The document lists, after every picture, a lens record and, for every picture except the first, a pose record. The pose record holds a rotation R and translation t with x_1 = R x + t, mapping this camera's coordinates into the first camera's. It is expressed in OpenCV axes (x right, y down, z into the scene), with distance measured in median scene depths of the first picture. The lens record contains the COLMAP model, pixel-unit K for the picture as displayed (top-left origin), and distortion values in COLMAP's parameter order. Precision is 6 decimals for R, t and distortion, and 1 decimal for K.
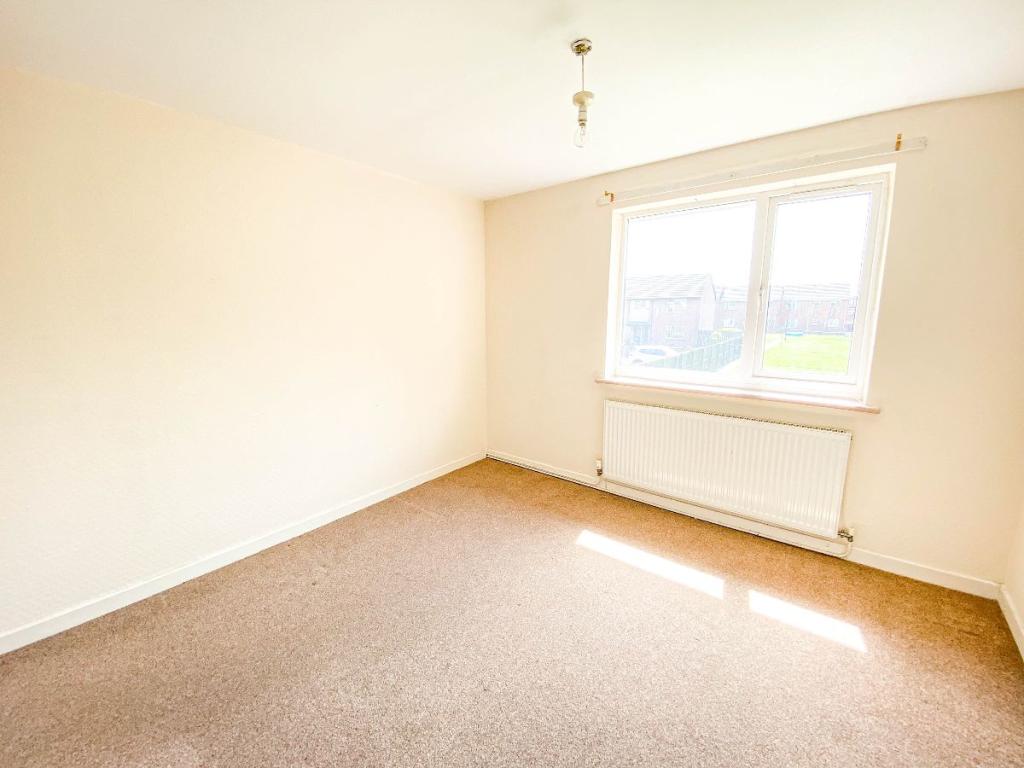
lens RADIAL K [[408.1, 0, 504.9], [0, 408.1, 384.2], [0, 0, 1]] dist [-0.000782, -0.004607]
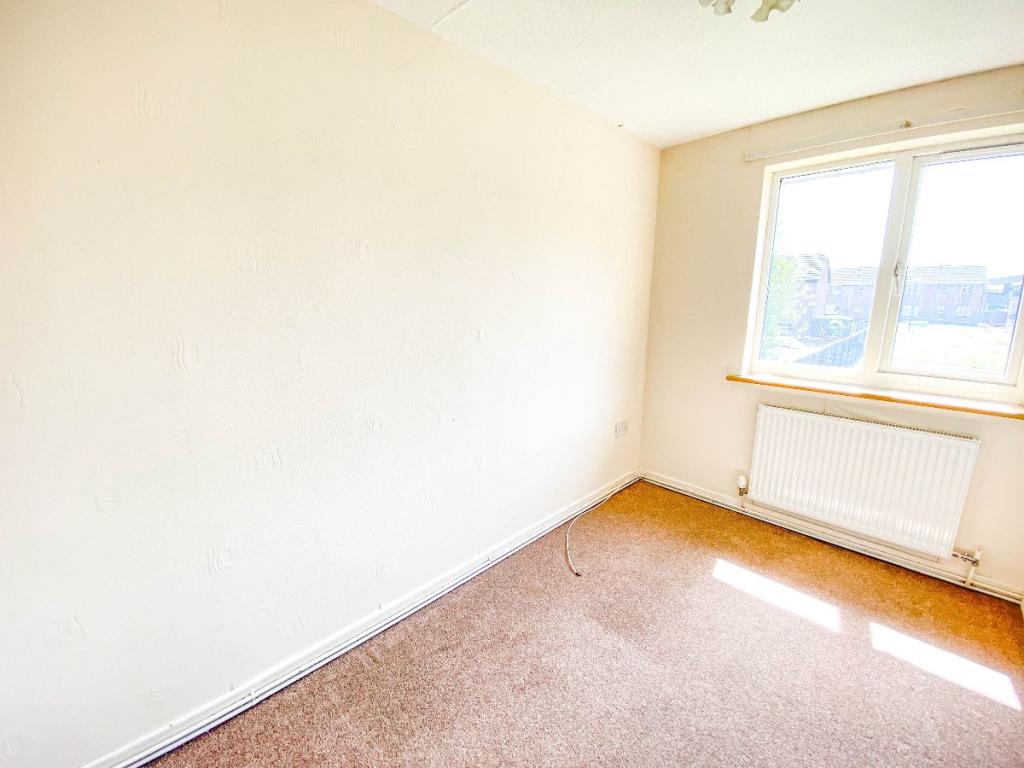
lens RADIAL K [[408.1, 0, 495.5], [0, 408.1, 379.1], [0, 0, 1]] dist [-0.000782, -0.004607]
pose [[0.993601, 0.027953, -0.109435, -0.161506], [-0.024565, 0.999180, 0.032181, -0.021644], [0.110245, -0.029287, 0.993473, 0.127735]]
